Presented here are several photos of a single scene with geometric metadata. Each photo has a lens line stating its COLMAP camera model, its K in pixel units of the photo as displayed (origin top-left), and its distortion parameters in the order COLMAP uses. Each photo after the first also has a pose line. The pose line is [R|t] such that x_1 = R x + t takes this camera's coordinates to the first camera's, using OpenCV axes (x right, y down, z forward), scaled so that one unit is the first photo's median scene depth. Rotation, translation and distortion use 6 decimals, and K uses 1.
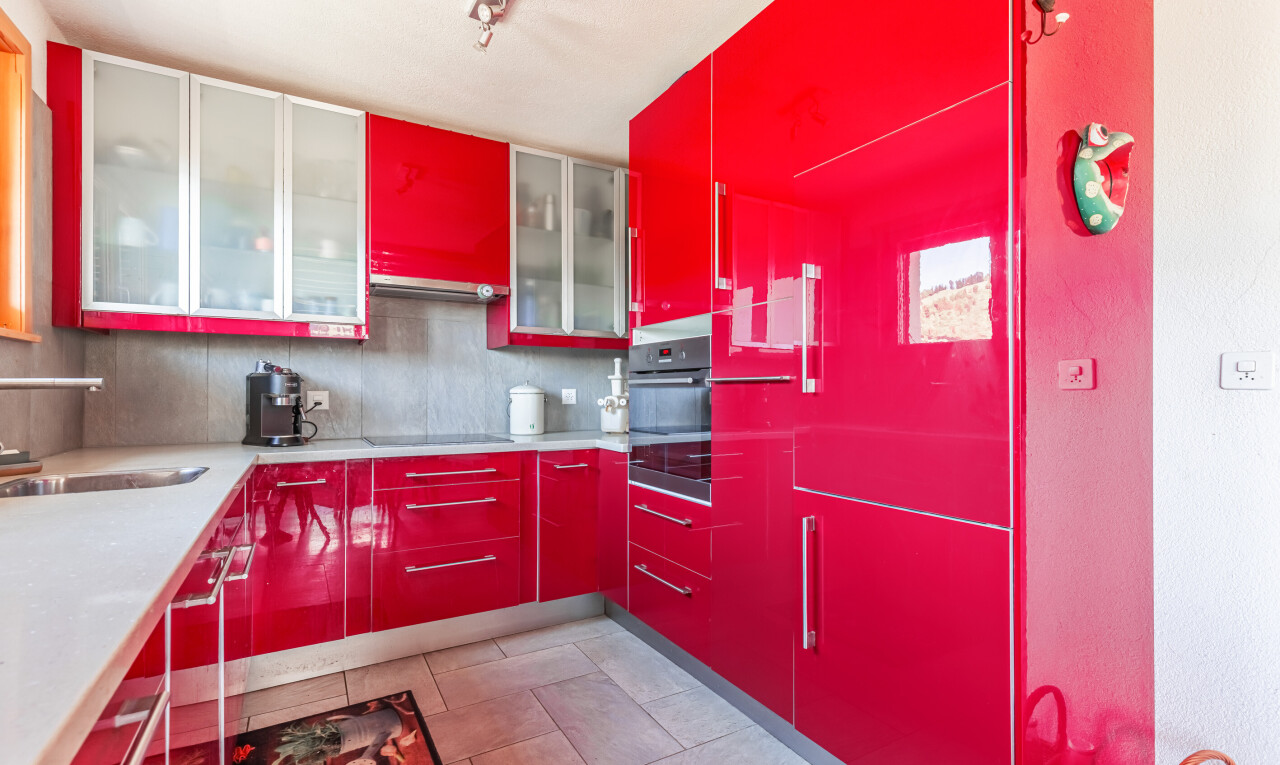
lens RADIAL K [[581.0, 0, 643.4], [0, 581.0, 391.8], [0, 0, 1]] dist [0.011056, -0.000557]
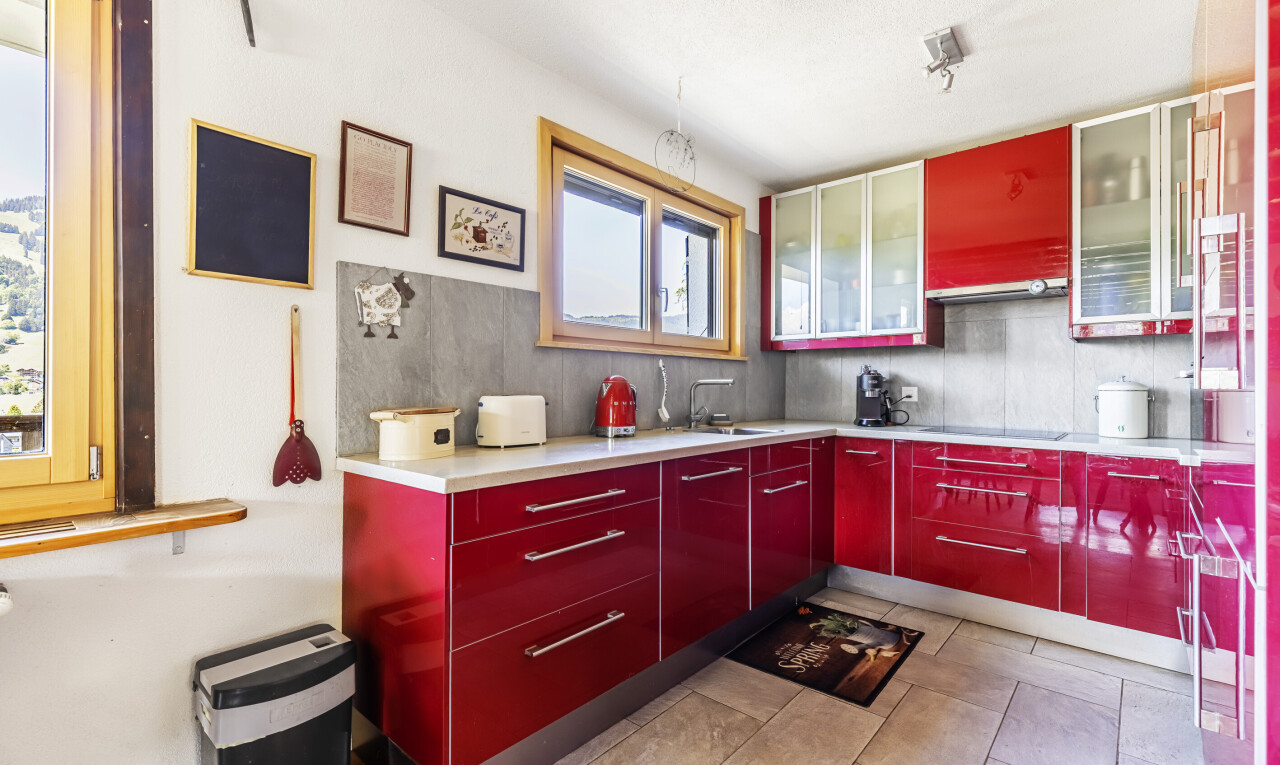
lens RADIAL K [[581.0, 0, 643.4], [0, 581.0, 391.8], [0, 0, 1]] dist [0.011056, -0.000557]
pose [[0.326563, 0.012452, -0.945093, 0.503510], [-0.005227, 0.999922, 0.011368, -0.001843], [0.945161, 0.001227, 0.326602, 0.043242]]
